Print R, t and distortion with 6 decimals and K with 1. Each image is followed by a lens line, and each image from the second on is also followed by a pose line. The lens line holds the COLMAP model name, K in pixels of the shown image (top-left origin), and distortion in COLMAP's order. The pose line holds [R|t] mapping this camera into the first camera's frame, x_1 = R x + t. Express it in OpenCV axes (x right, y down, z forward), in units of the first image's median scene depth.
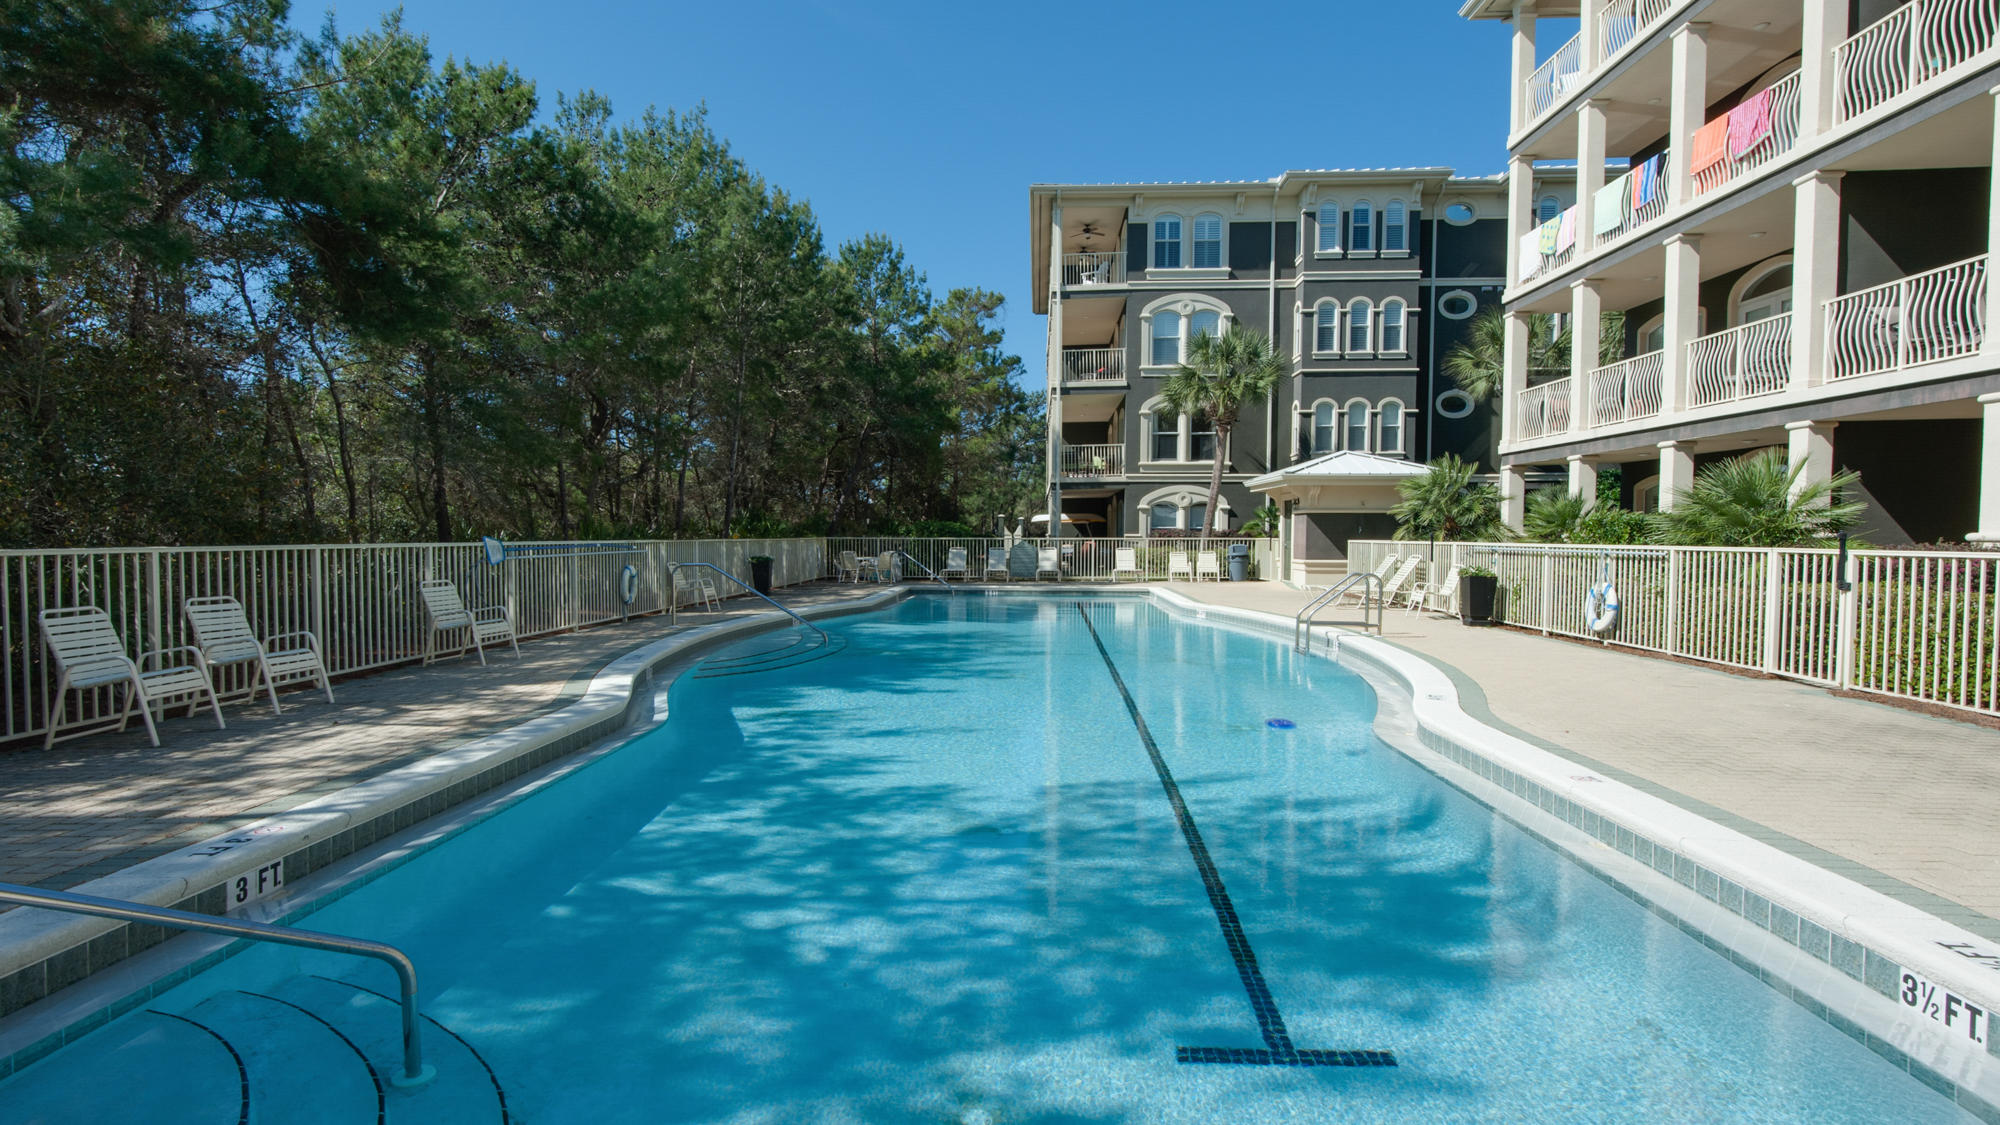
lens RADIAL K [[1128.6, 0, 991.7], [0, 1128.6, 584.0], [0, 0, 1]] dist [0.031979, -0.040375]
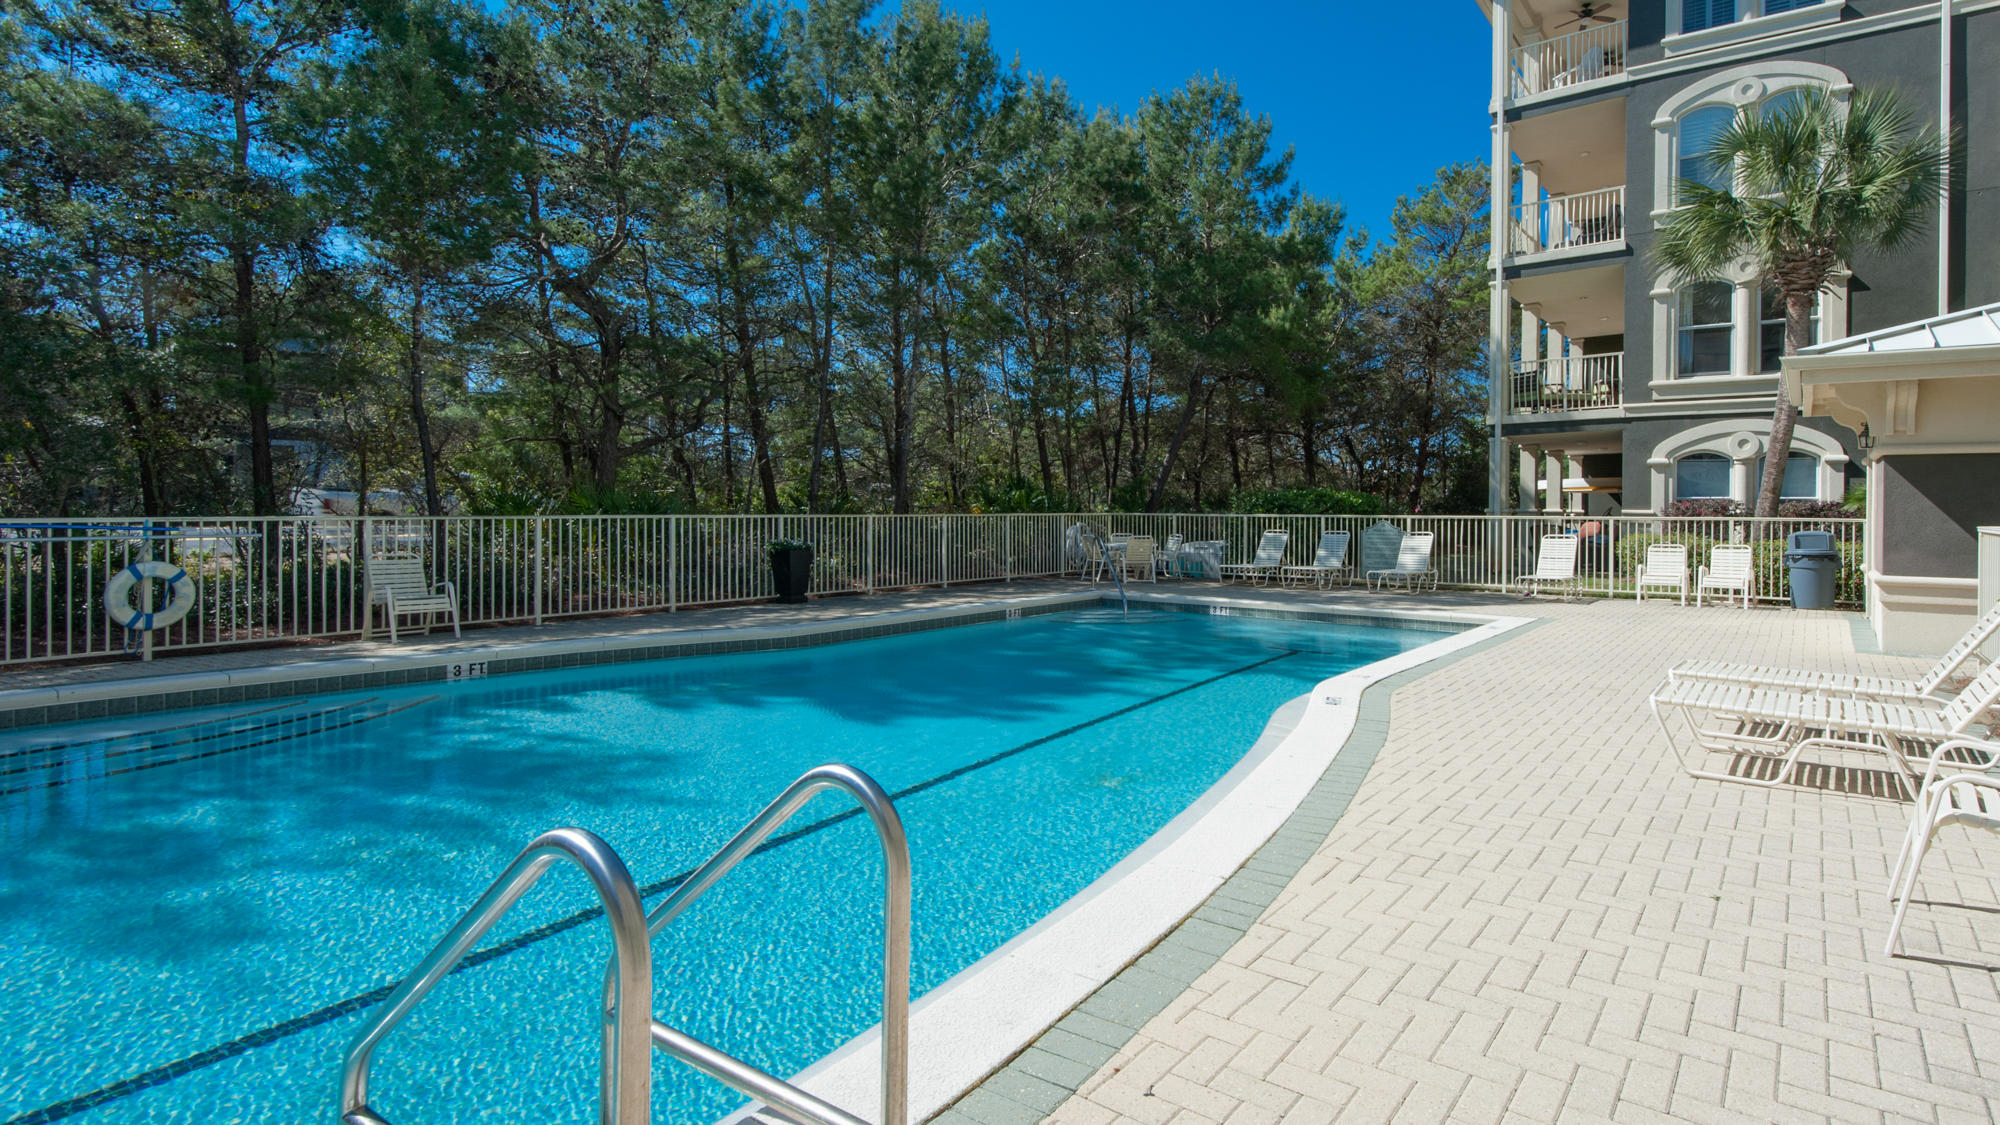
lens RADIAL K [[1096.8, 0, 1001.7], [0, 1096.8, 510.9], [0, 0, 1]] dist [0.030899, -0.032376]
pose [[0.829613, 0.004530, -0.558320, 0.177884], [-0.028192, 0.999031, -0.033784, -0.016966], [0.557626, 0.043768, 0.828937, 0.386492]]
